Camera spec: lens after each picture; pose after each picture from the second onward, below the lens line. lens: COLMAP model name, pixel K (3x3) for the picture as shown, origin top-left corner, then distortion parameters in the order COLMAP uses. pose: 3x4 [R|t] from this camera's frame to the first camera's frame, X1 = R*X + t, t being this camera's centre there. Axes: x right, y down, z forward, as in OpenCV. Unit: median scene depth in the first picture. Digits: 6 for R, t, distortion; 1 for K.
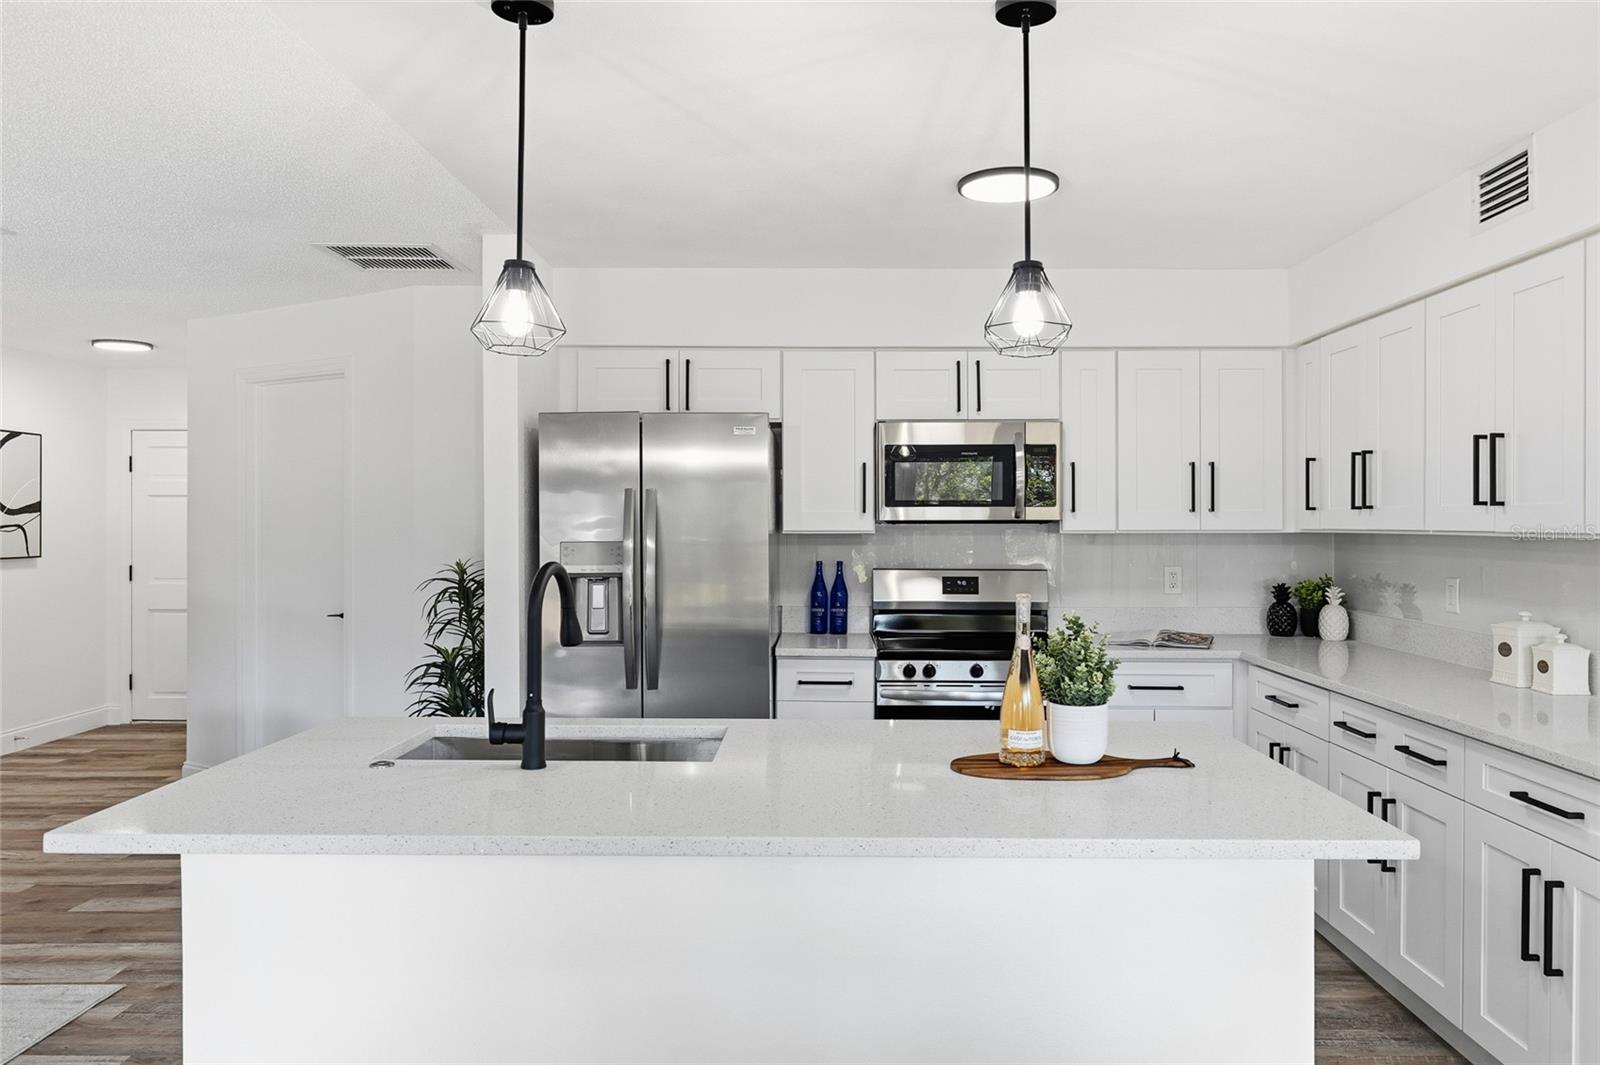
lens RADIAL K [[1127.4, 0, 847.4], [0, 1127.4, 521.6], [0, 0, 1]] dist [0.002036, -0.003709]
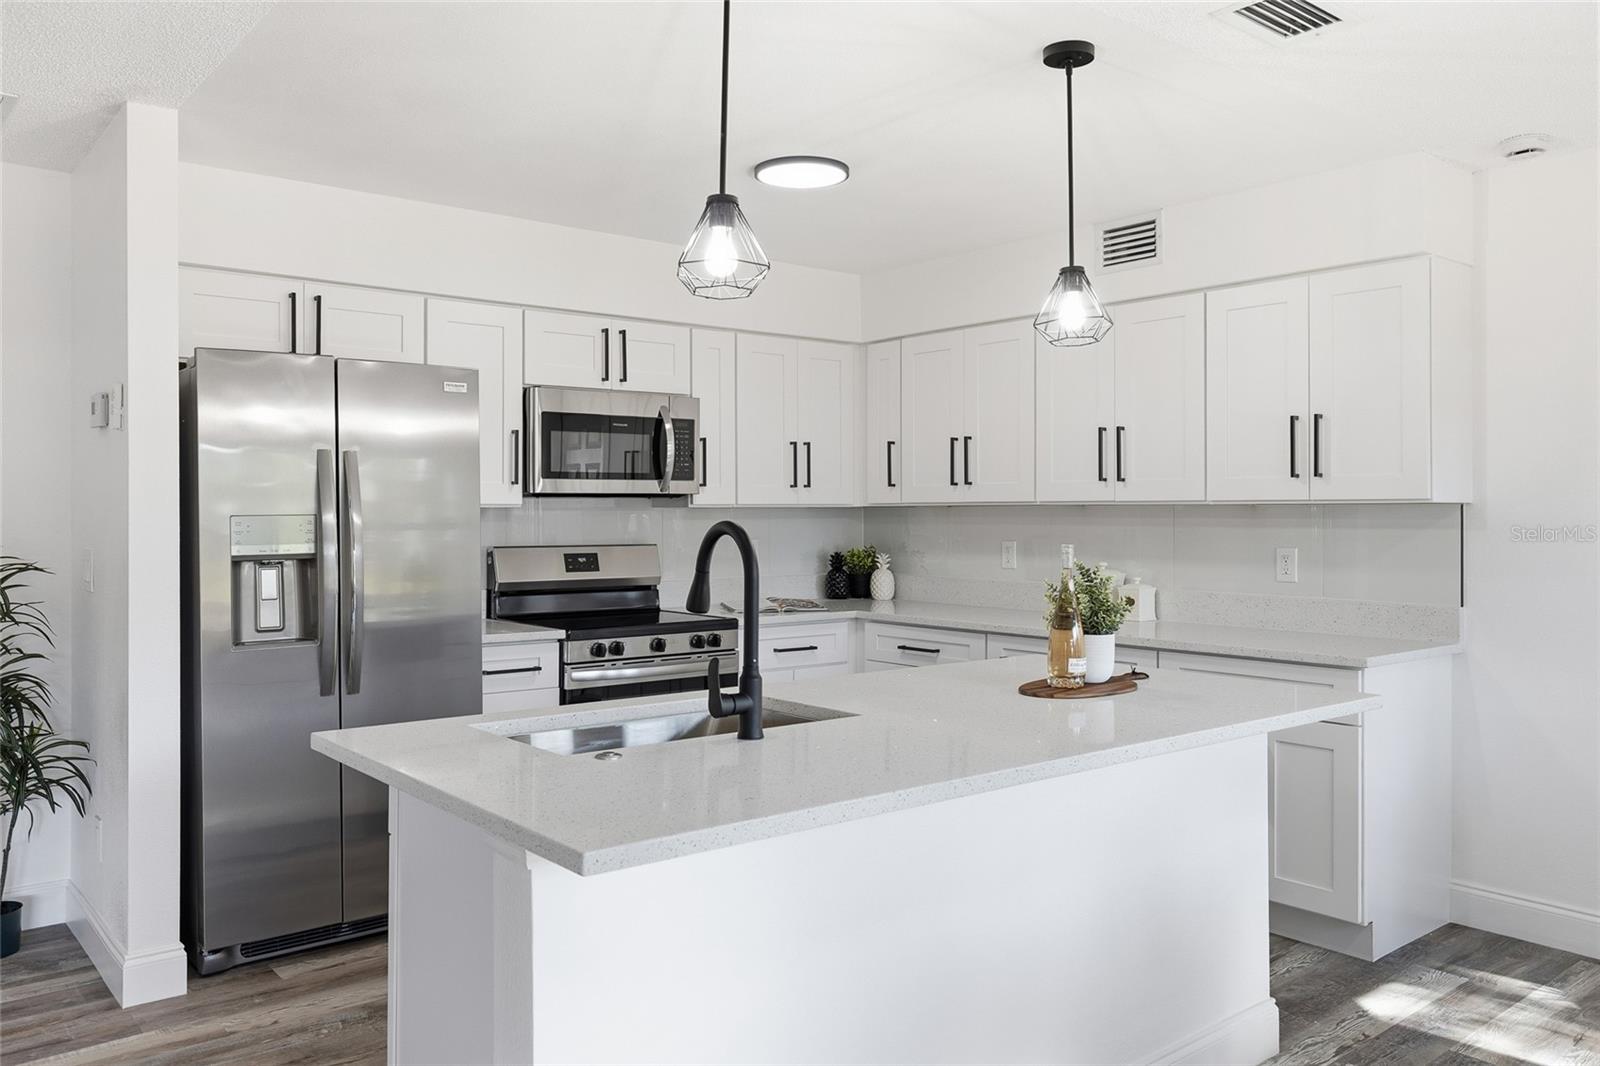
lens RADIAL K [[1204.0, 0, 811.3], [0, 1204.0, 508.8], [0, 0, 1]] dist [0.003968, -0.008455]
pose [[0.772244, -0.000236, 0.635326, -0.449527], [0.001215, 0.999999, -0.001105, 0.014222], [-0.635324, 0.001625, 0.772244, 0.099008]]
